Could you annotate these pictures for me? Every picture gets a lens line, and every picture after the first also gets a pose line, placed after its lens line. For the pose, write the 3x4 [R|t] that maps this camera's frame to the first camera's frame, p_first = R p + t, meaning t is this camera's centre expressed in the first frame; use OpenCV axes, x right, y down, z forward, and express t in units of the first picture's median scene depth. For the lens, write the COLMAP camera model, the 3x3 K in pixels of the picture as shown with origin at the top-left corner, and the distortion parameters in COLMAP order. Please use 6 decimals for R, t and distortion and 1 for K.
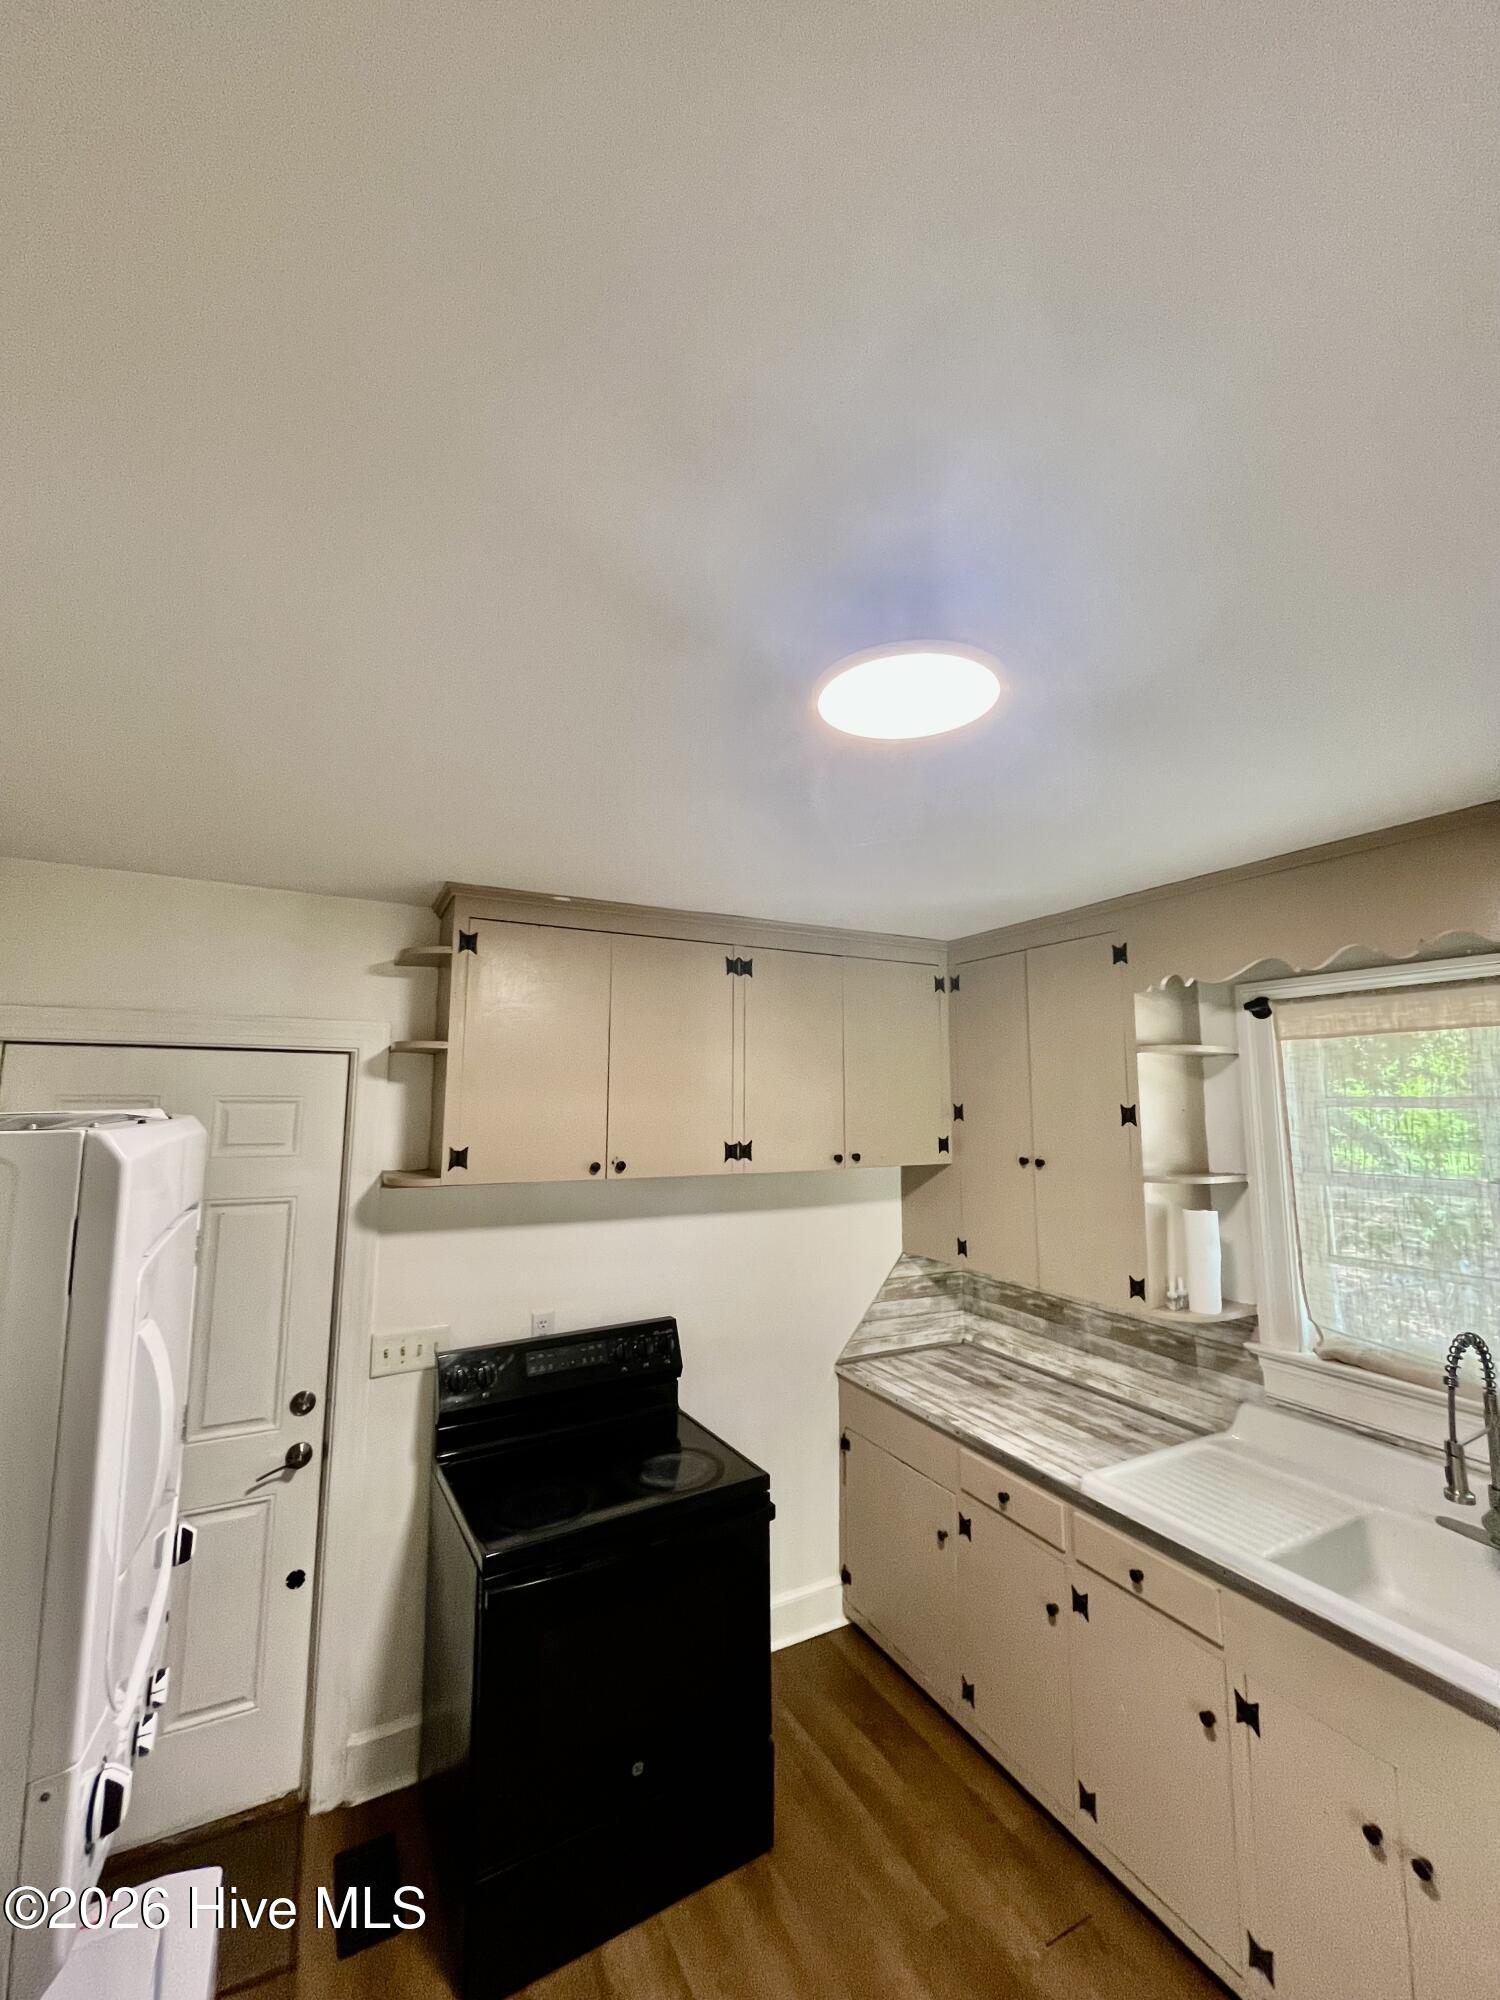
lens RADIAL K [[811.2, 0, 752.9], [0, 811.2, 999.0], [0, 0, 1]] dist [-0.001353, -0.000264]
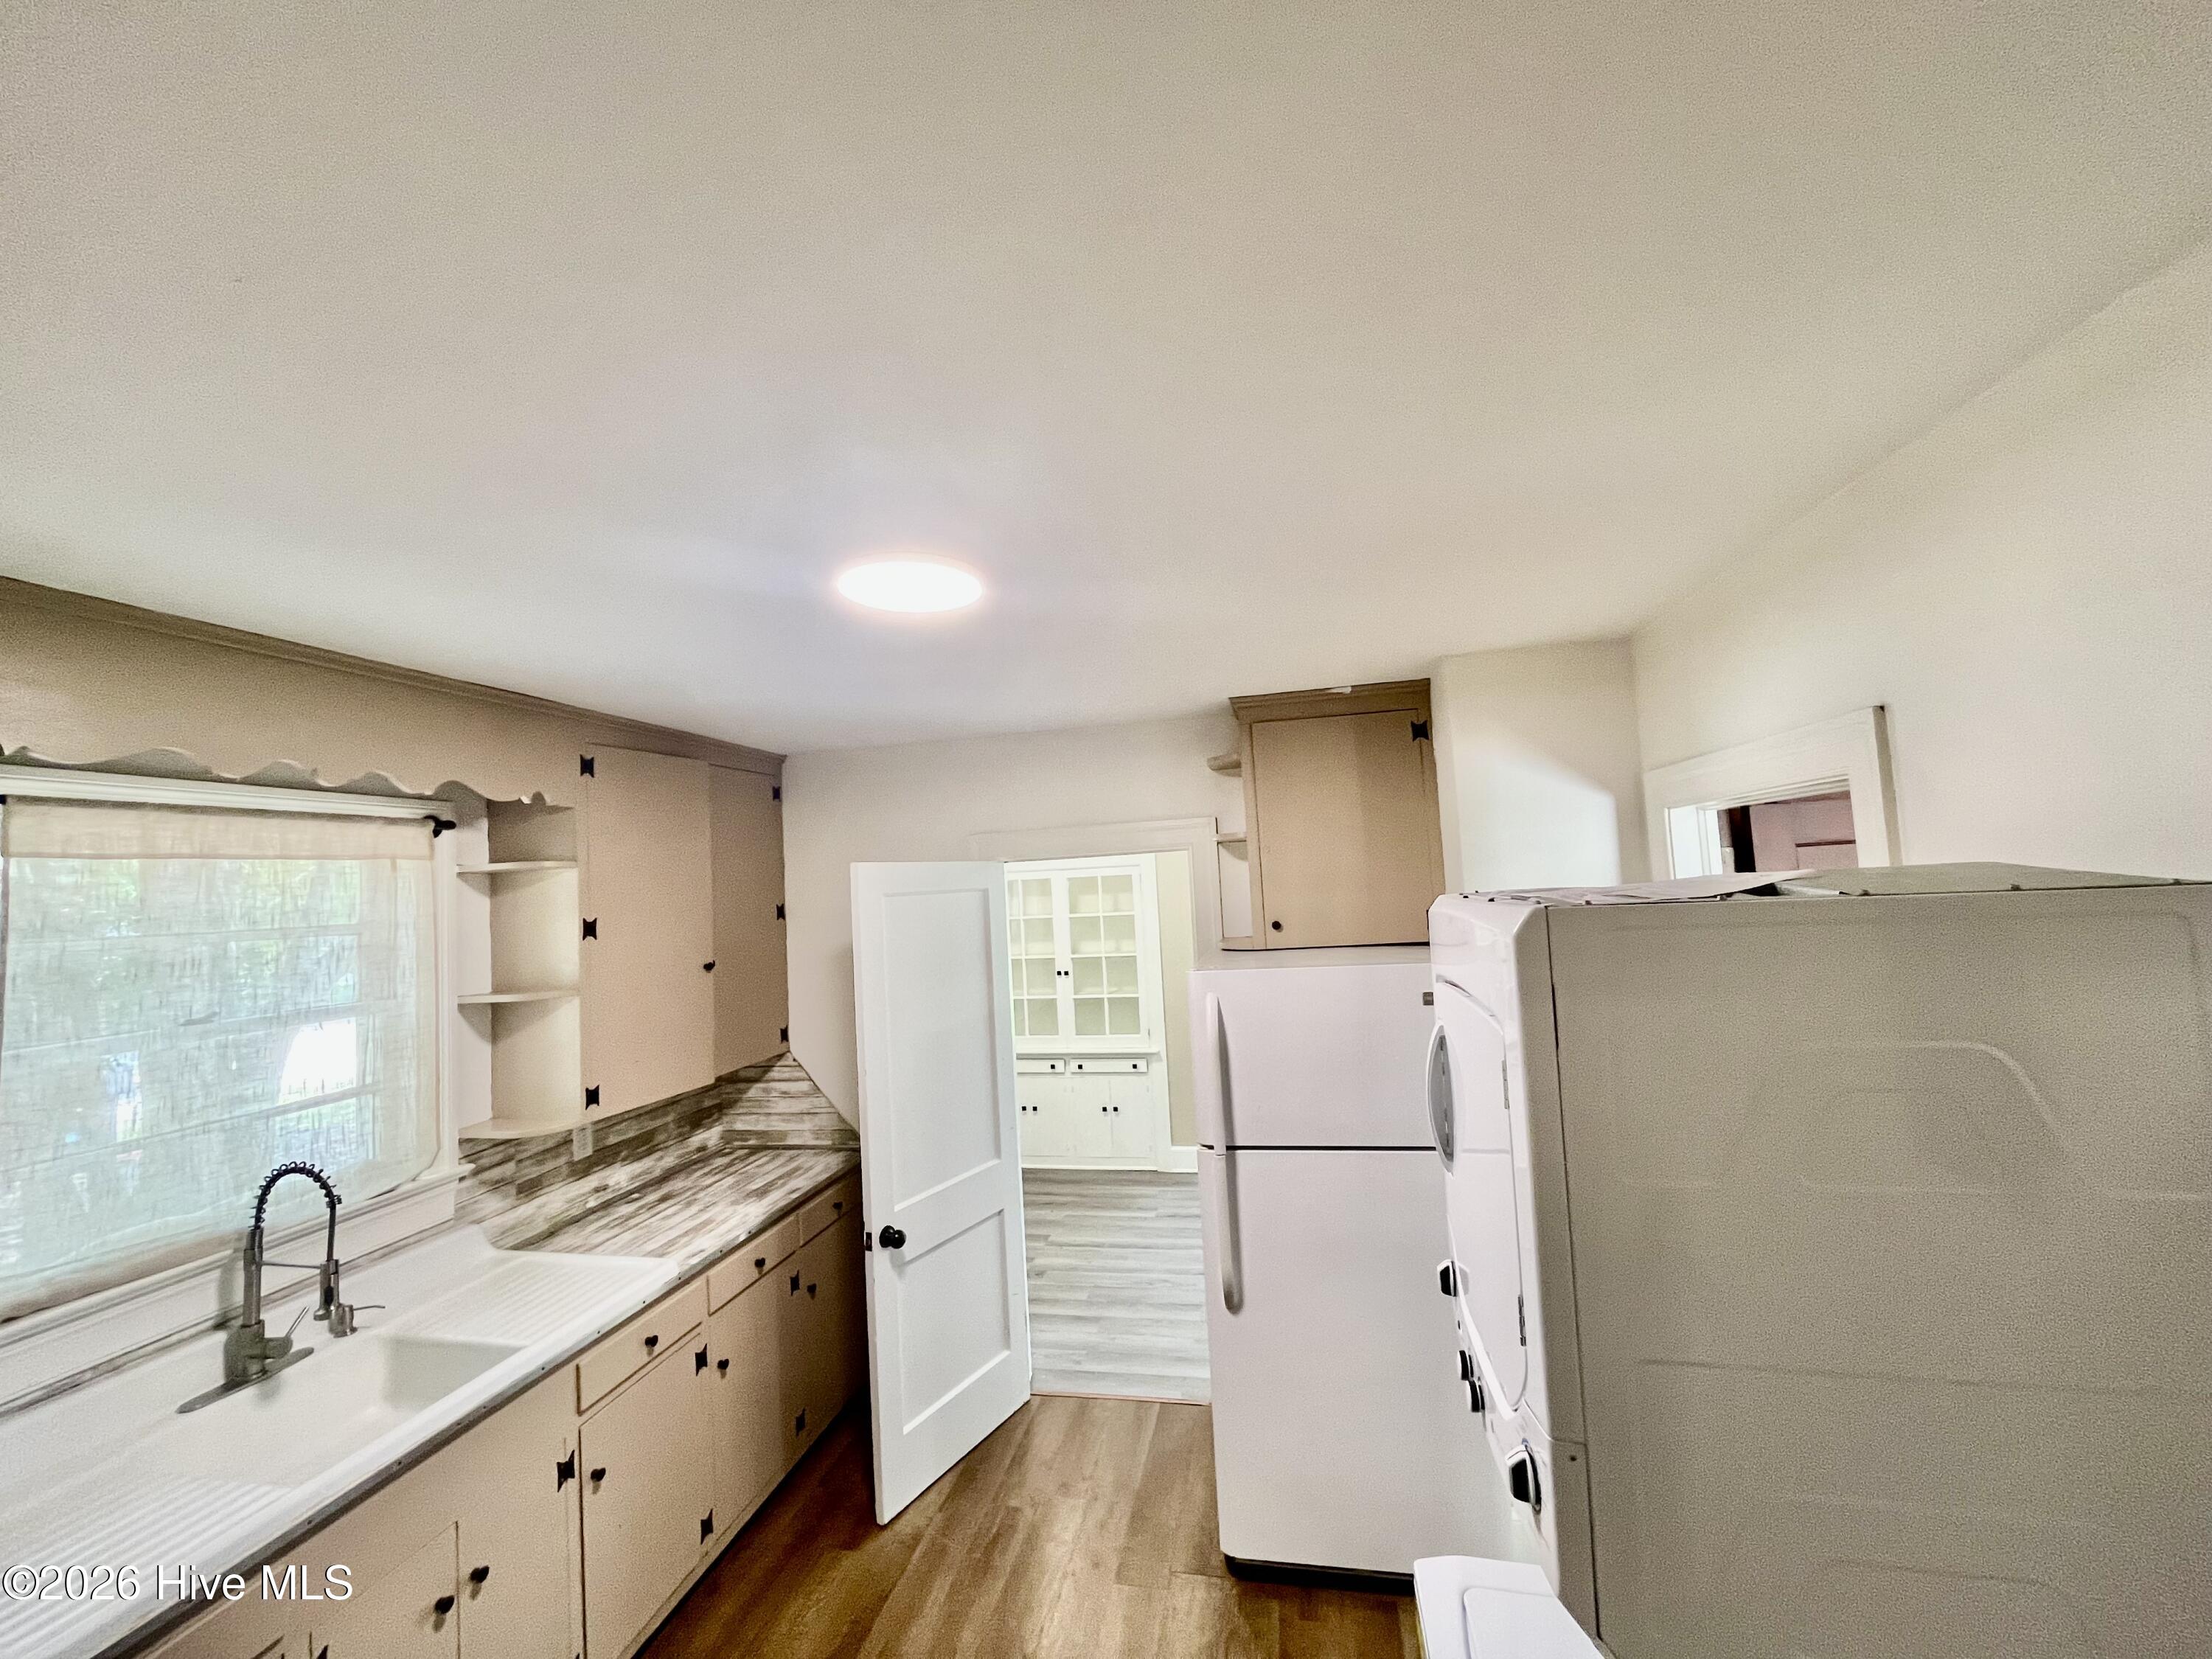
lens RADIAL K [[897.2, 0, 1103.0], [0, 897.2, 830.1], [0, 0, 1]] dist [-0.001353, -0.000264]
pose [[-0.756529, 0.074443, 0.649710, -0.440364], [-0.033182, 0.987850, -0.151824, 0.097934], [-0.653118, -0.136418, -0.744867, 0.857588]]
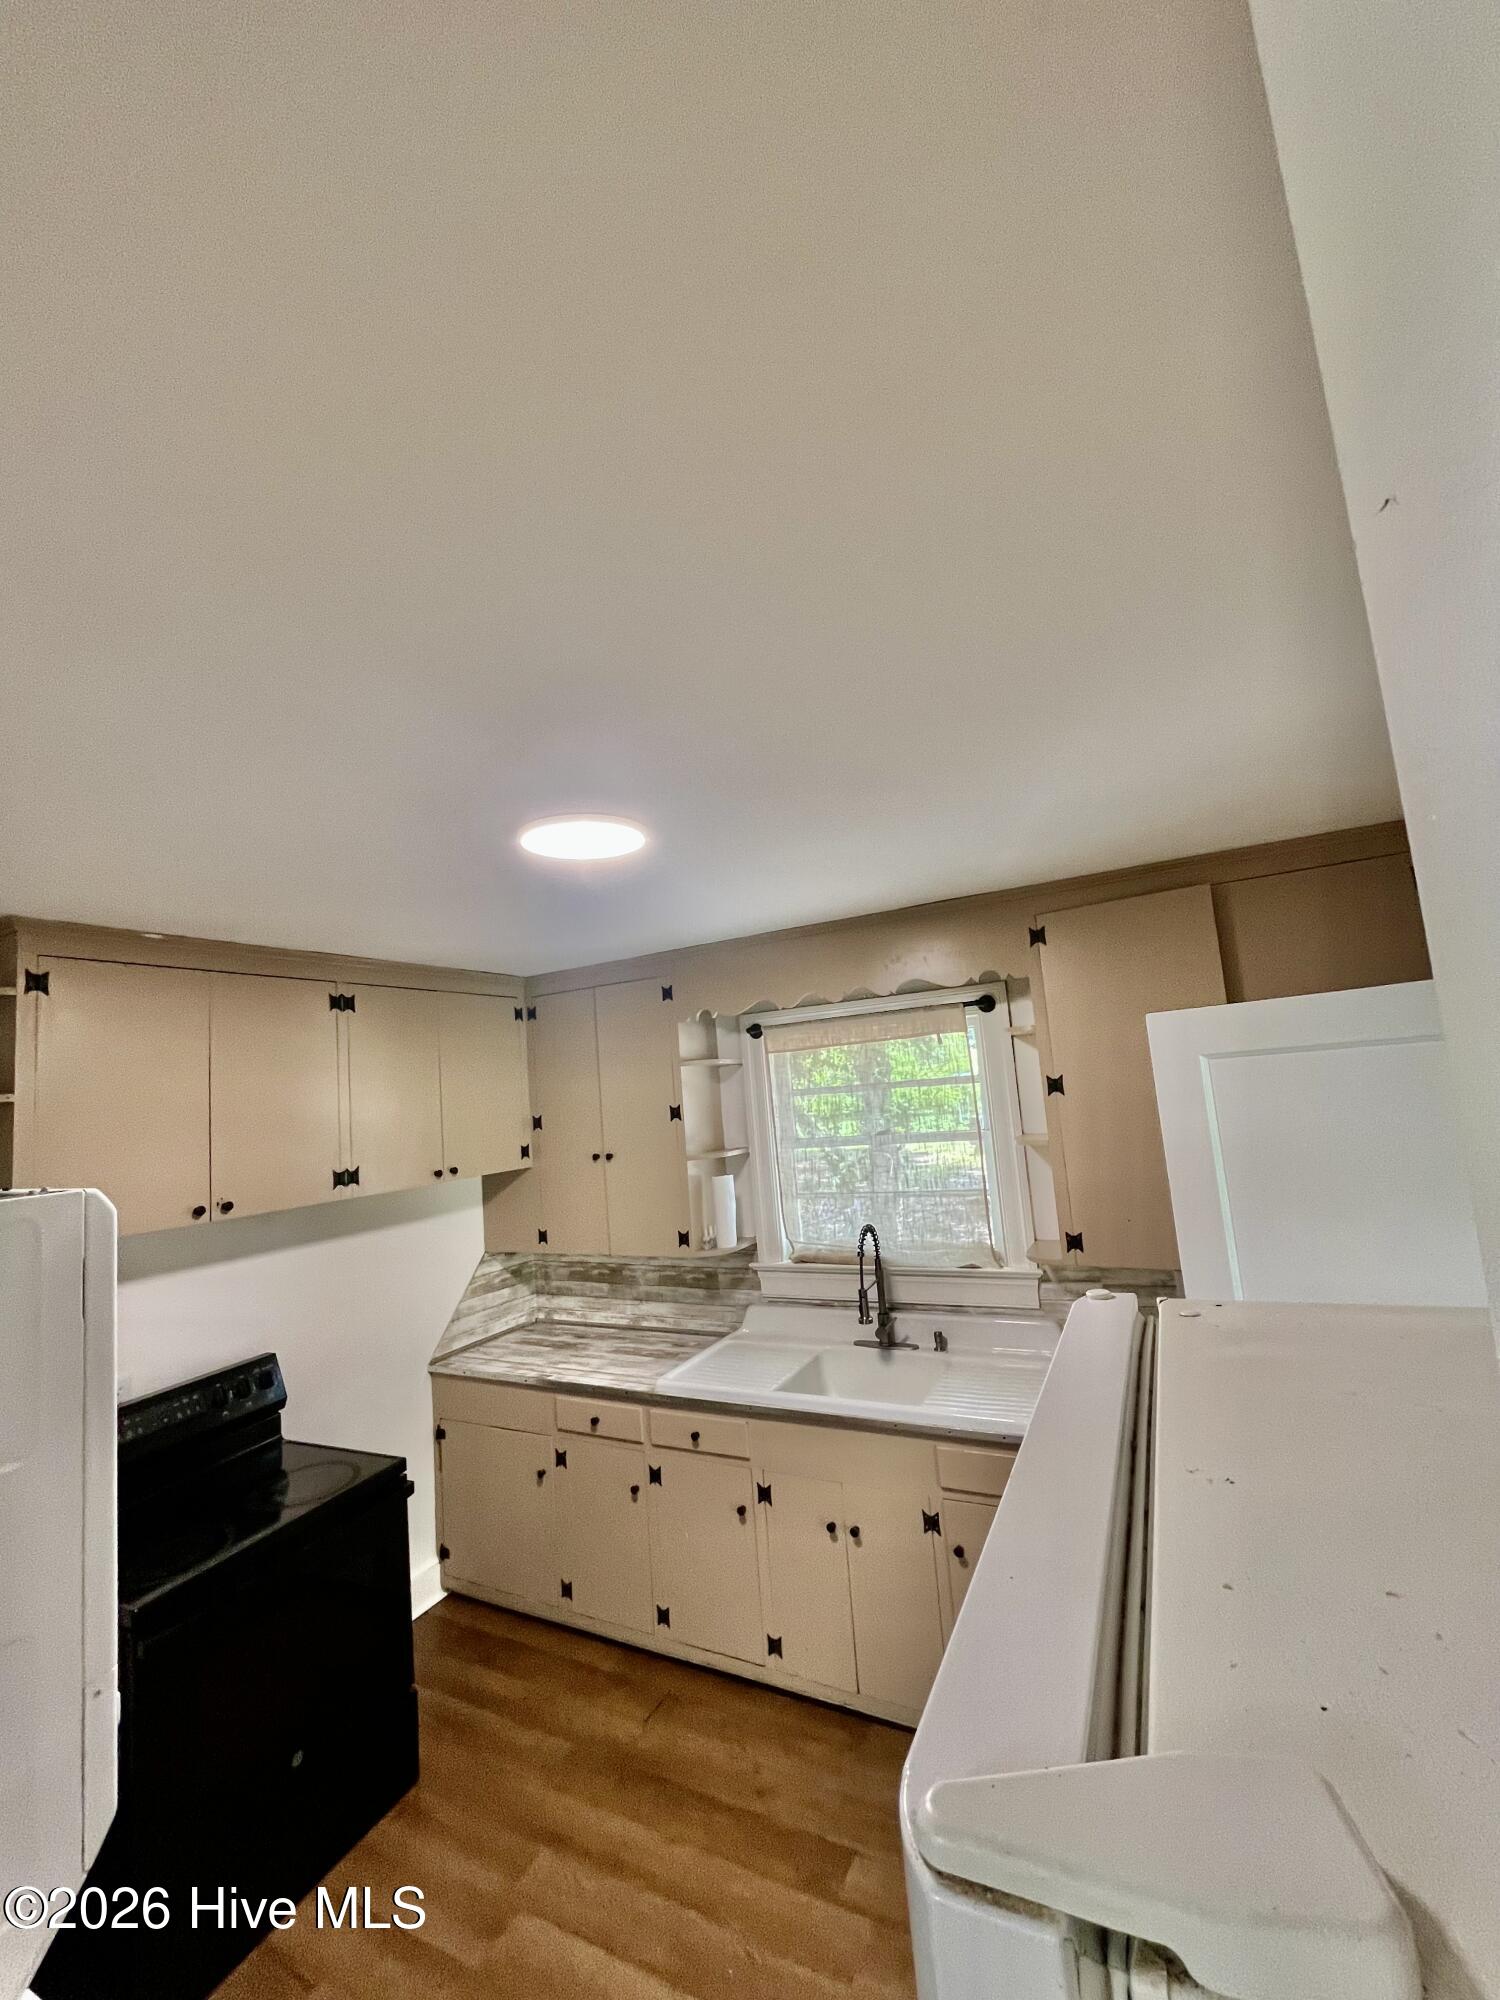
lens RADIAL K [[811.2, 0, 752.9], [0, 811.2, 999.0], [0, 0, 1]] dist [-0.001353, -0.000264]
pose [[0.823728, -0.003842, 0.566972, -0.188649], [0.010637, 0.999906, -0.008679, -0.032234], [-0.566885, 0.013180, 0.823692, -0.183403]]
